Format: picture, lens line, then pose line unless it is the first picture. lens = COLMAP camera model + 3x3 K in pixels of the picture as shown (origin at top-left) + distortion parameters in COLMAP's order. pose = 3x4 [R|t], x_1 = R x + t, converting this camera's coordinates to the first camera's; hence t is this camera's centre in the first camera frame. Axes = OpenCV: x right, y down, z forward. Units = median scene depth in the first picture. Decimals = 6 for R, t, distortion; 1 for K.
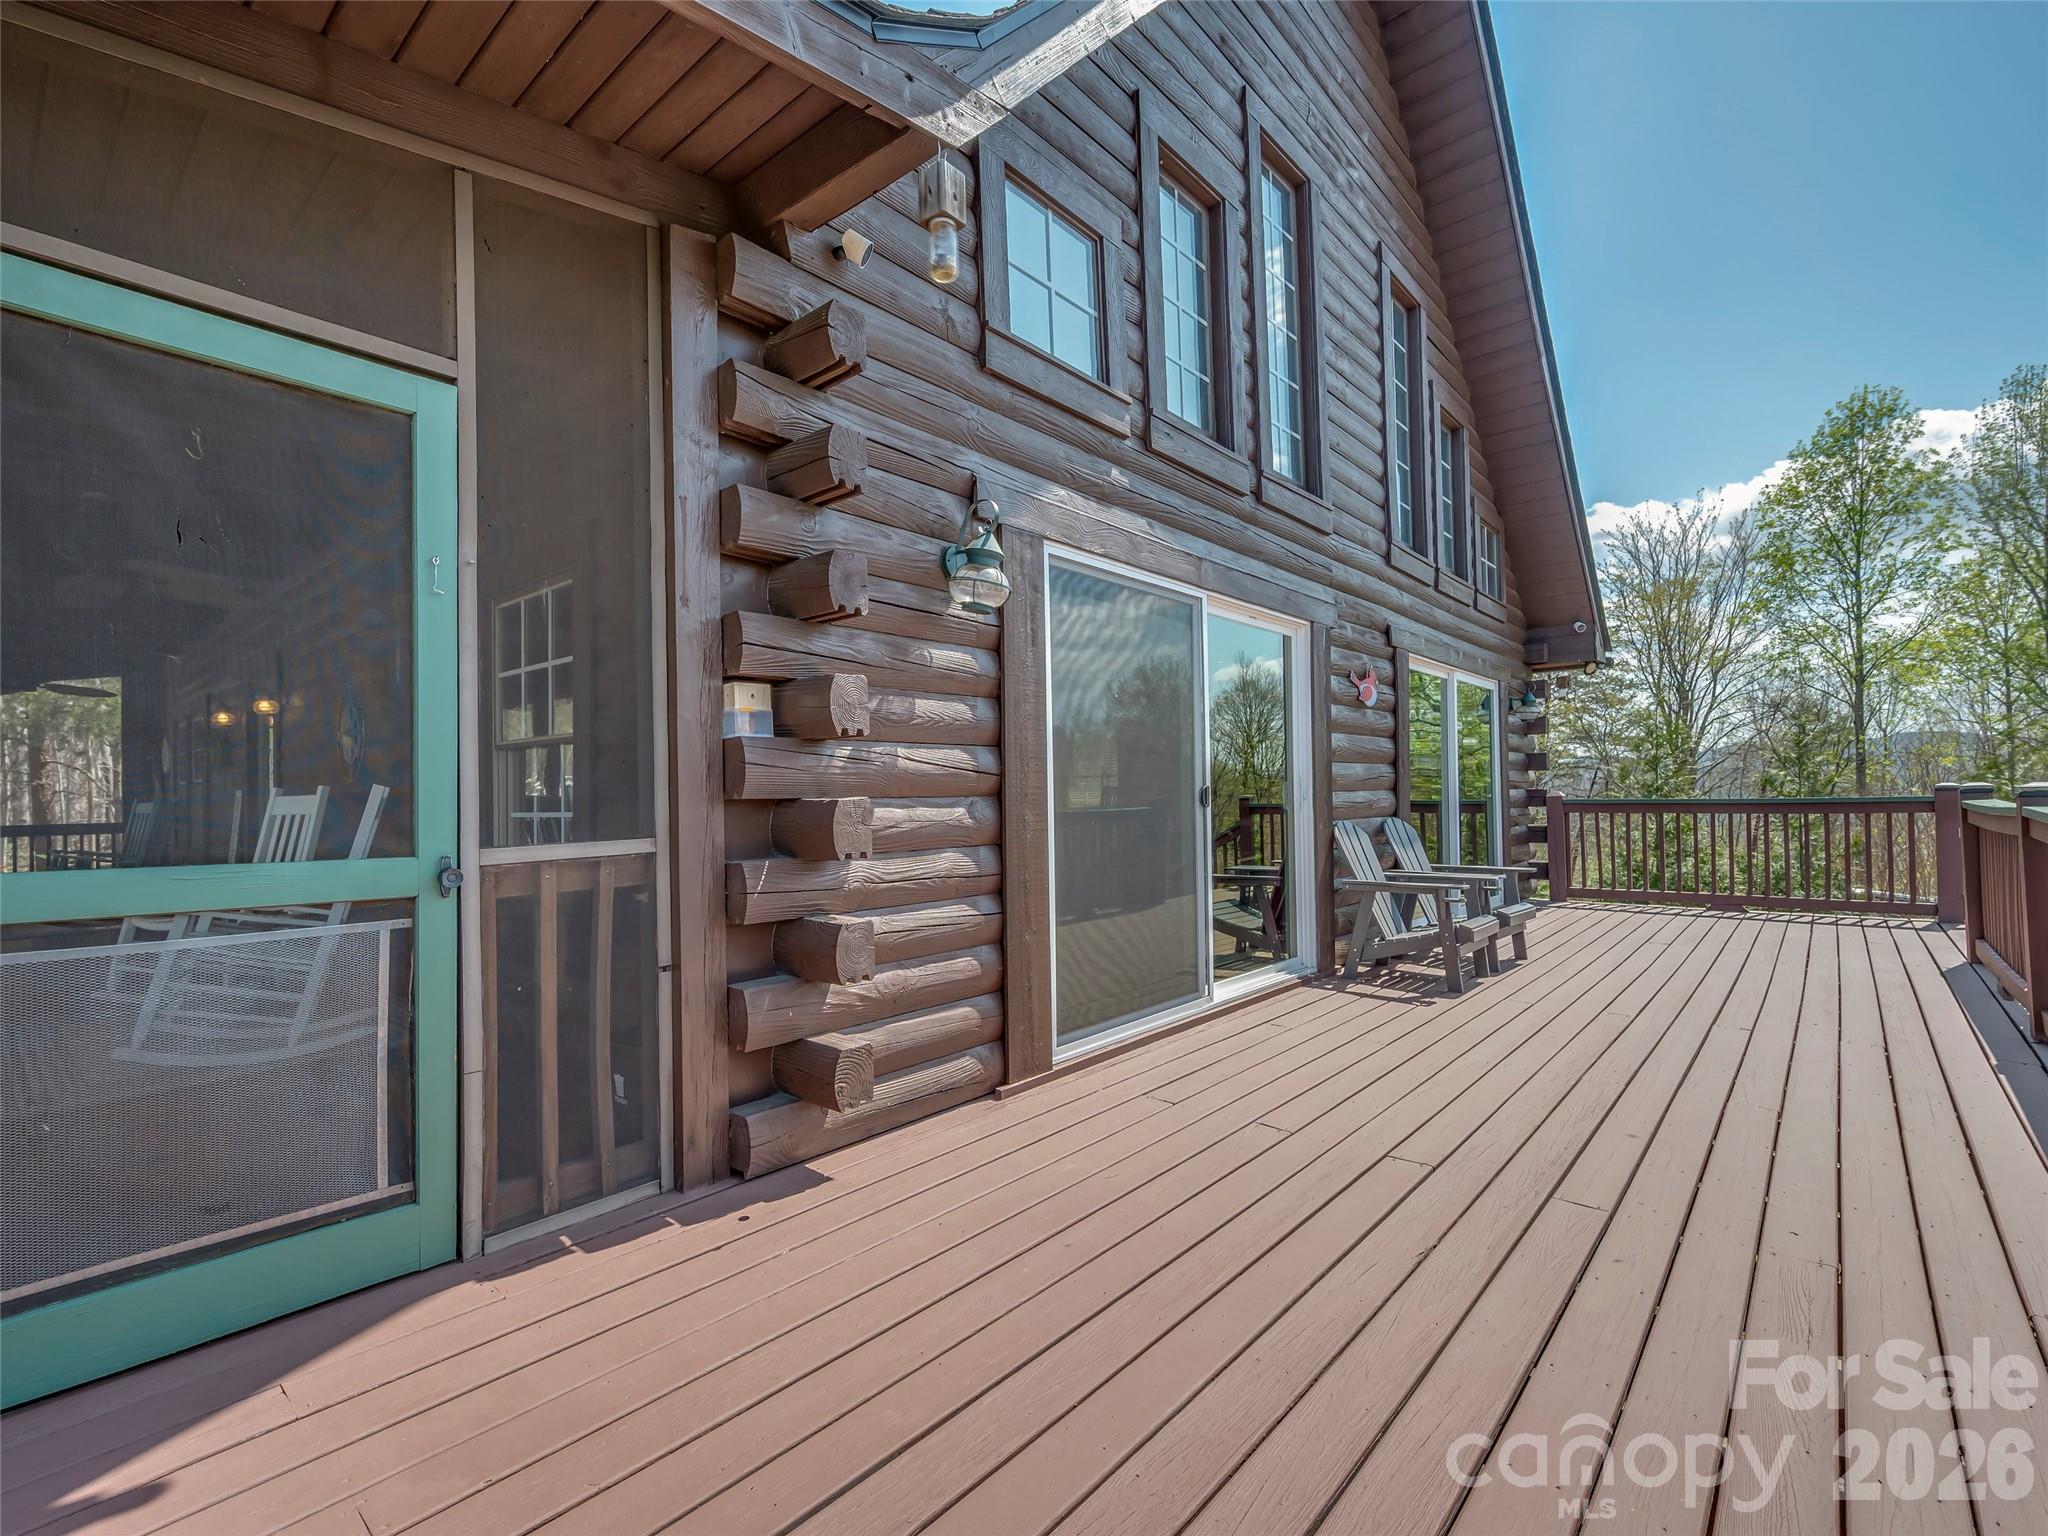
lens RADIAL K [[909.5, 0, 1024.0], [0, 909.5, 768.0], [0, 0, 1]] dist [-0.000786, -0.000070]
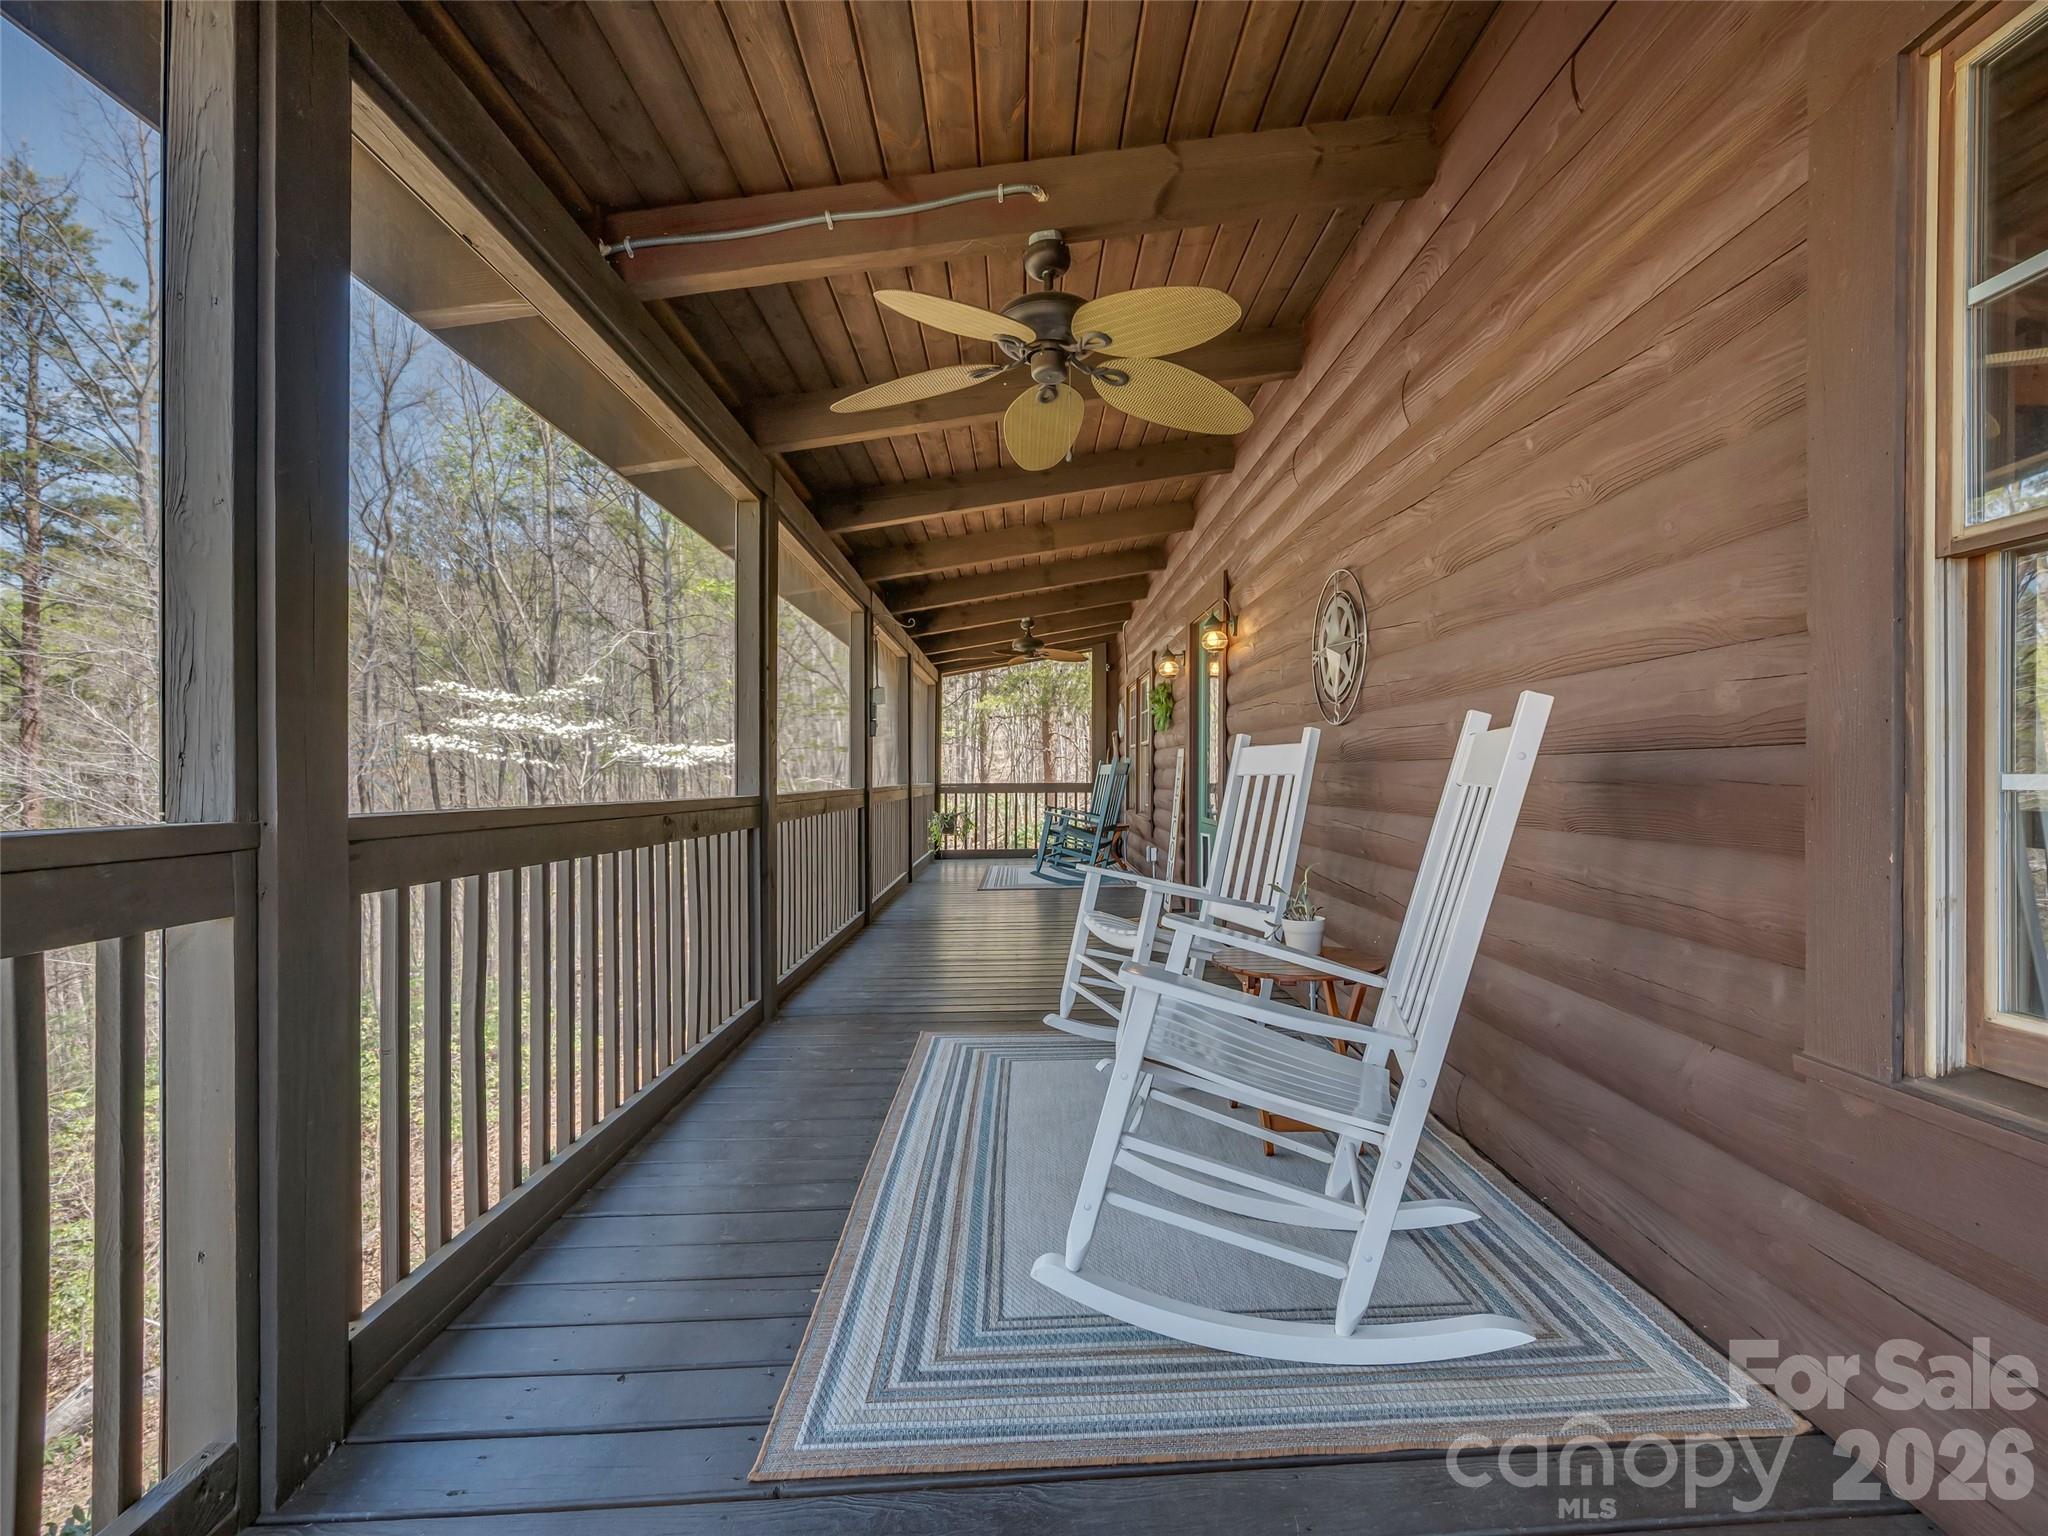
lens RADIAL K [[909.5, 0, 1024.0], [0, 909.5, 768.0], [0, 0, 1]] dist [-0.000786, -0.000070]
pose [[0.650354, 0.015734, -0.759468, -0.276240], [0.003596, 0.999710, 0.023791, 0.019919], [0.759623, -0.018203, 0.650109, 0.291558]]
